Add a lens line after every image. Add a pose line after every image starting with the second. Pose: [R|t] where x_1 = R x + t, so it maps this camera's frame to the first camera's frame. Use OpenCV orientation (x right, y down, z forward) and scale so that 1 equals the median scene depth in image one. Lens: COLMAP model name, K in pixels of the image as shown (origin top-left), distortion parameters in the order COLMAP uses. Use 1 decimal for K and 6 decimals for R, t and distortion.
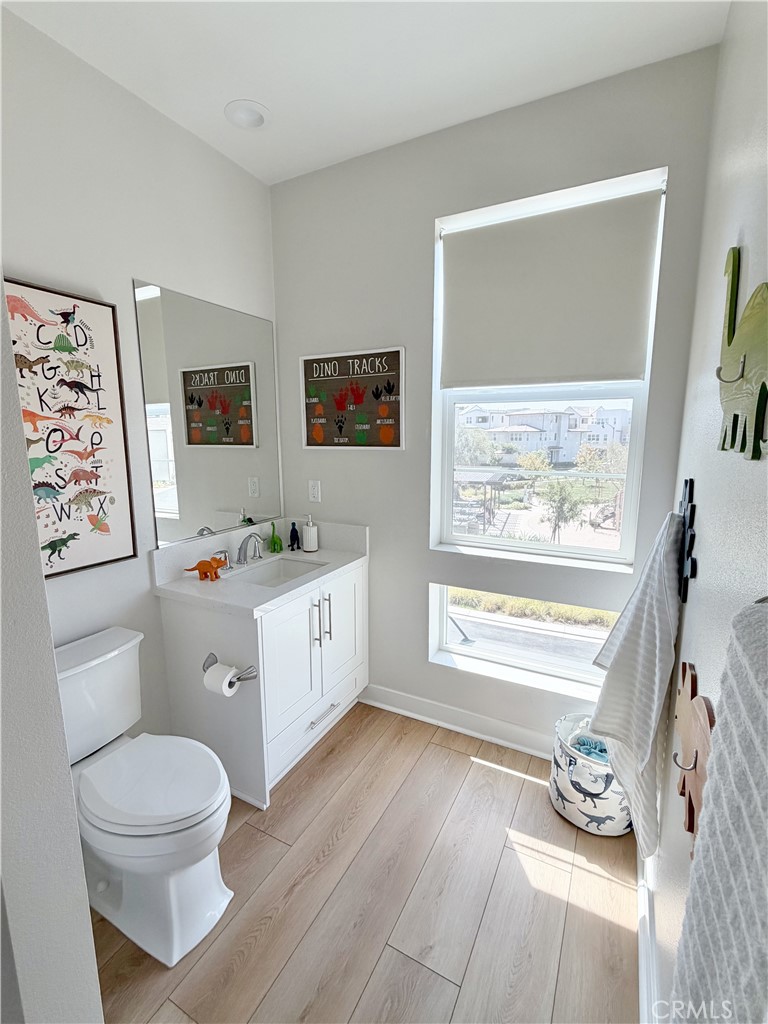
lens RADIAL K [[444.2, 0, 405.3], [0, 444.2, 508.4], [0, 0, 1]] dist [-0.000503, -0.000170]
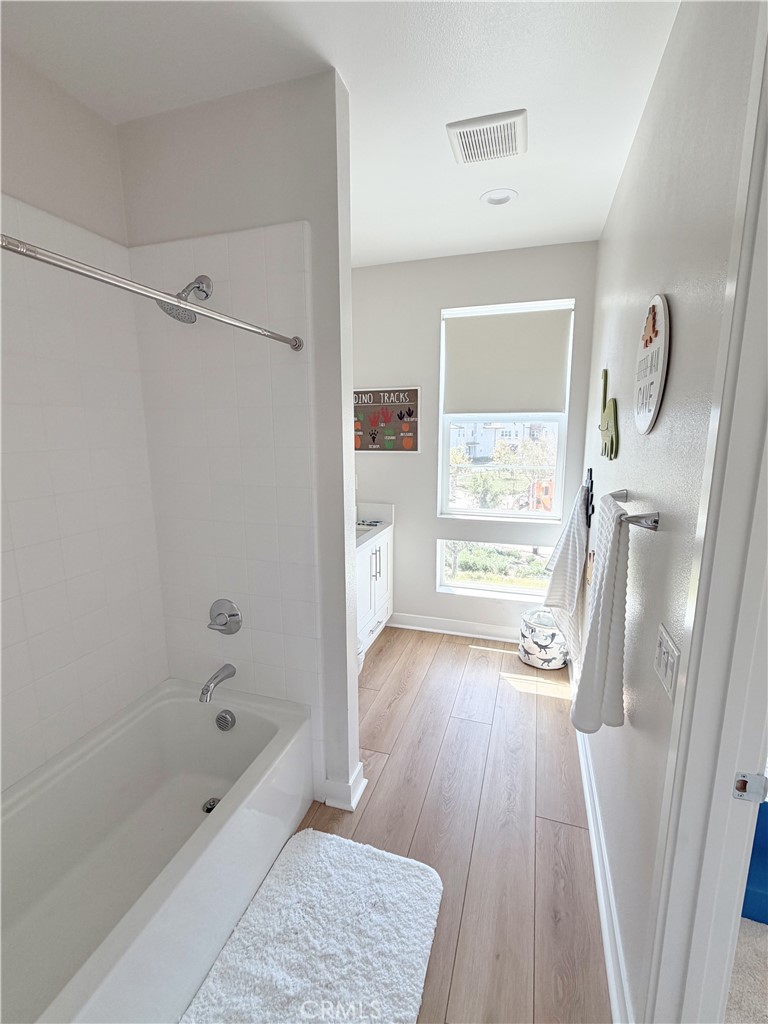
lens RADIAL K [[444.2, 0, 405.3], [0, 444.2, 508.4], [0, 0, 1]] dist [-0.000503, -0.000170]
pose [[0.984102, -0.031903, 0.174713, -0.337409], [0.030385, 0.999474, 0.011361, 0.042475], [-0.174983, -0.005872, 0.984554, -0.521172]]
